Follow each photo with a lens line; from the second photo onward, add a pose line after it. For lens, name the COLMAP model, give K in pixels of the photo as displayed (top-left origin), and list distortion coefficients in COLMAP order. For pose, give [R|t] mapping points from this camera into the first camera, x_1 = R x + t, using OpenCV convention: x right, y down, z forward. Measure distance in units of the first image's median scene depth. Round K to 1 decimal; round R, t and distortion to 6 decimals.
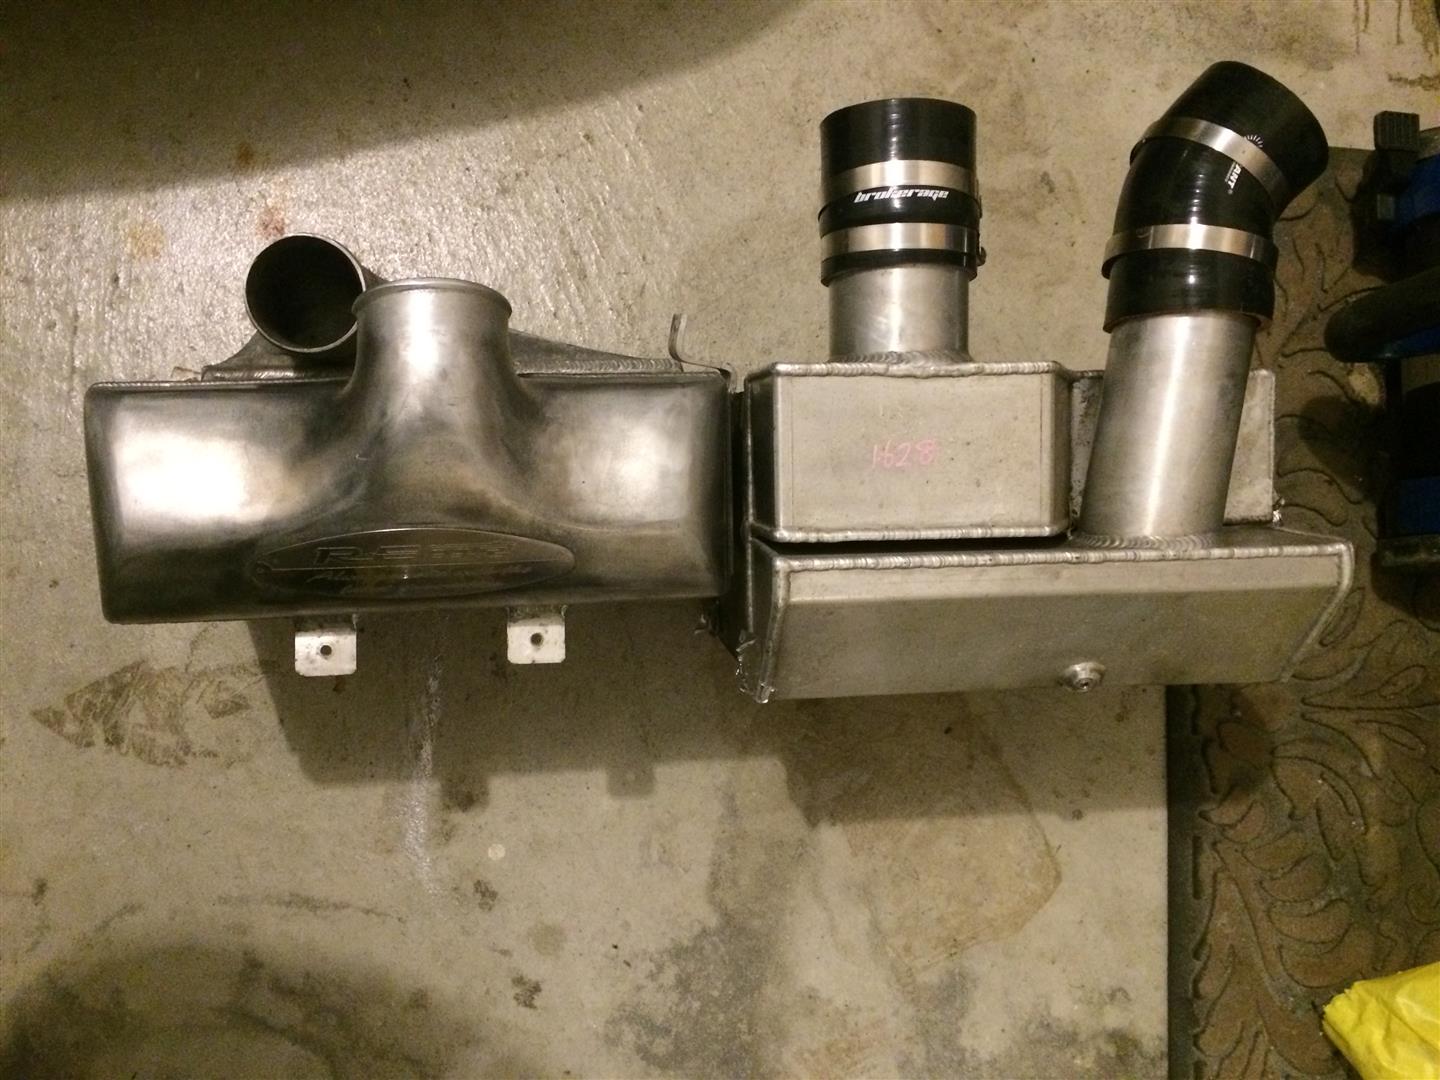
lens RADIAL K [[1213.0, 0, 740.8], [0, 1213.0, 539.1], [0, 0, 1]] dist [0.086074, -0.116408]
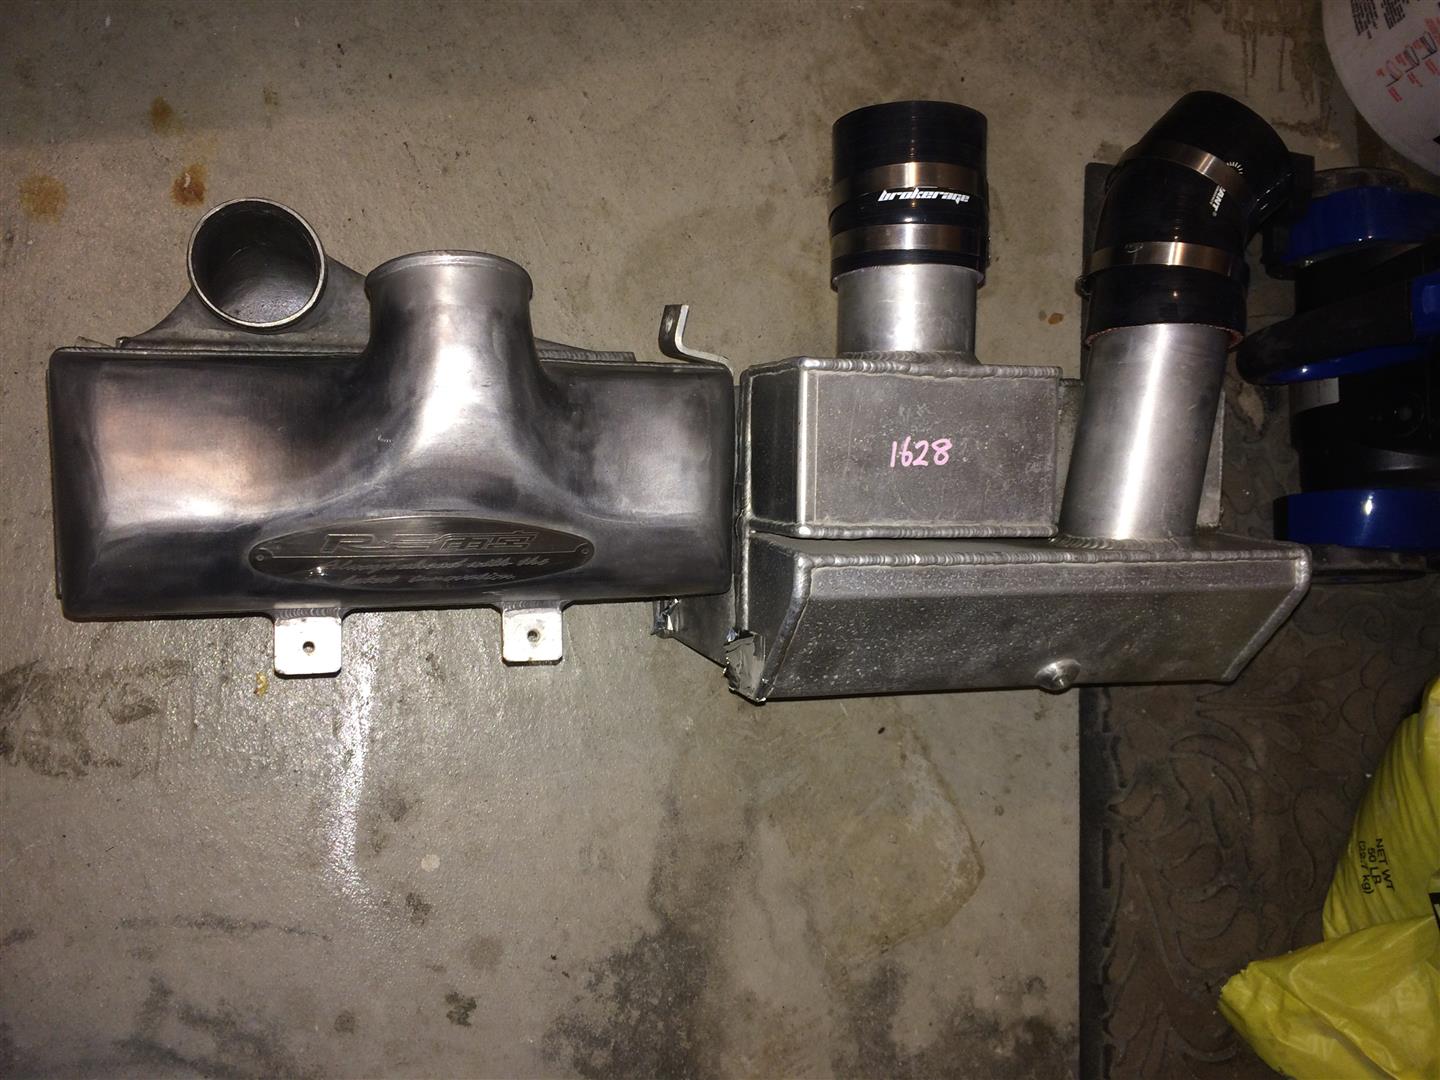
lens RADIAL K [[1213.0, 0, 740.8], [0, 1213.0, 539.1], [0, 0, 1]] dist [0.086074, -0.116408]
pose [[0.985600, 0.017037, 0.168232, -0.123288], [-0.015796, 0.999837, -0.008713, 0.008838], [-0.168353, 0.005930, 0.985709, 0.020134]]
